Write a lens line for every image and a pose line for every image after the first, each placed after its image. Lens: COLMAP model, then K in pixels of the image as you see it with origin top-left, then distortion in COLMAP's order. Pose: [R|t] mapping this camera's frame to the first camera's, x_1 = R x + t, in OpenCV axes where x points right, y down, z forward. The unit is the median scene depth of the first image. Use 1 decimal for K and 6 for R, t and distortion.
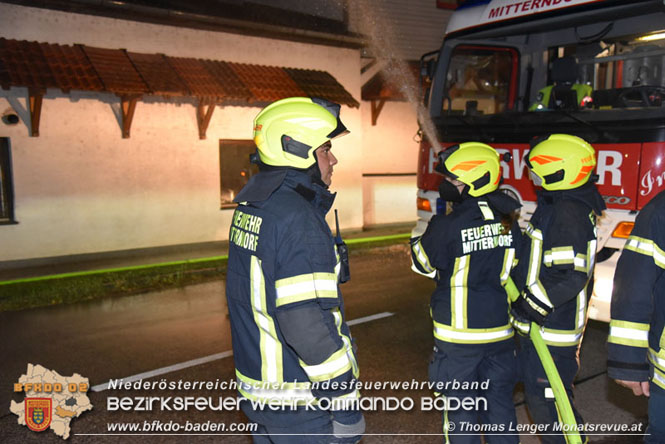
lens RADIAL K [[626.0, 0, 333.0], [0, 626.0, 223.9], [0, 0, 1]] dist [0.039621, 0.000000]
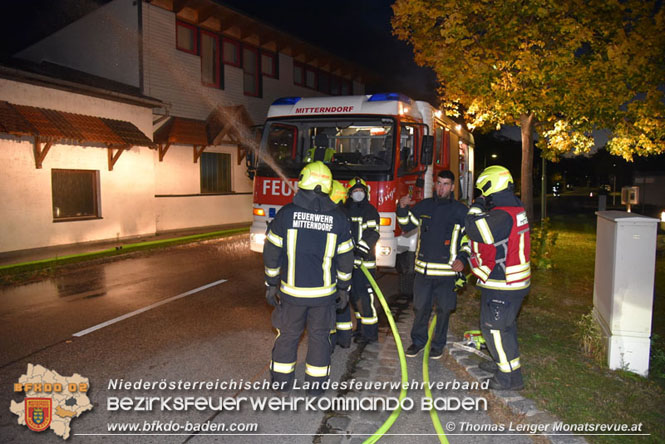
lens RADIAL K [[459.8, 0, 333.0], [0, 459.8, 223.1], [0, 0, 1]] dist [-0.084464, 0.011154]
pose [[0.861406, -0.023552, 0.507370, -0.291286], [0.034461, 0.999333, -0.012120, 0.019911], [-0.506746, 0.027925, 0.861643, -0.187018]]
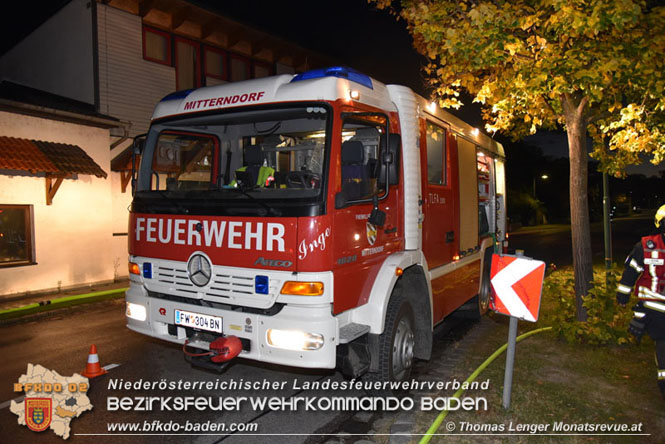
lens RADIAL K [[478.9, 0, 336.3], [0, 478.9, 222.6], [0, 0, 1]] dist [-0.066318, 0.021098]
pose [[0.900055, -0.011939, 0.435613, 0.091968], [0.050892, 0.995664, -0.077863, -0.025136], [-0.432795, 0.092250, 0.896760, 0.079279]]
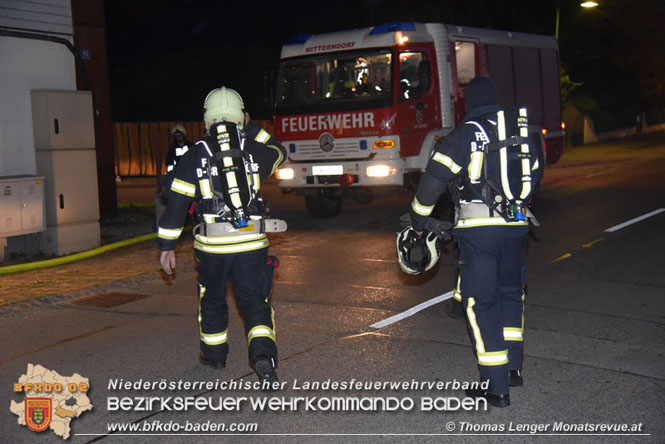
lens RADIAL K [[884.5, 0, 334.8], [0, 884.5, 223.3], [0, 0, 1]] dist [0.170526, 0.000000]
pose [[0.924788, -0.099957, 0.367119, -0.616926], [0.113440, 0.993427, -0.015274, 0.217812], [-0.363179, 0.055771, 0.930049, -1.328087]]
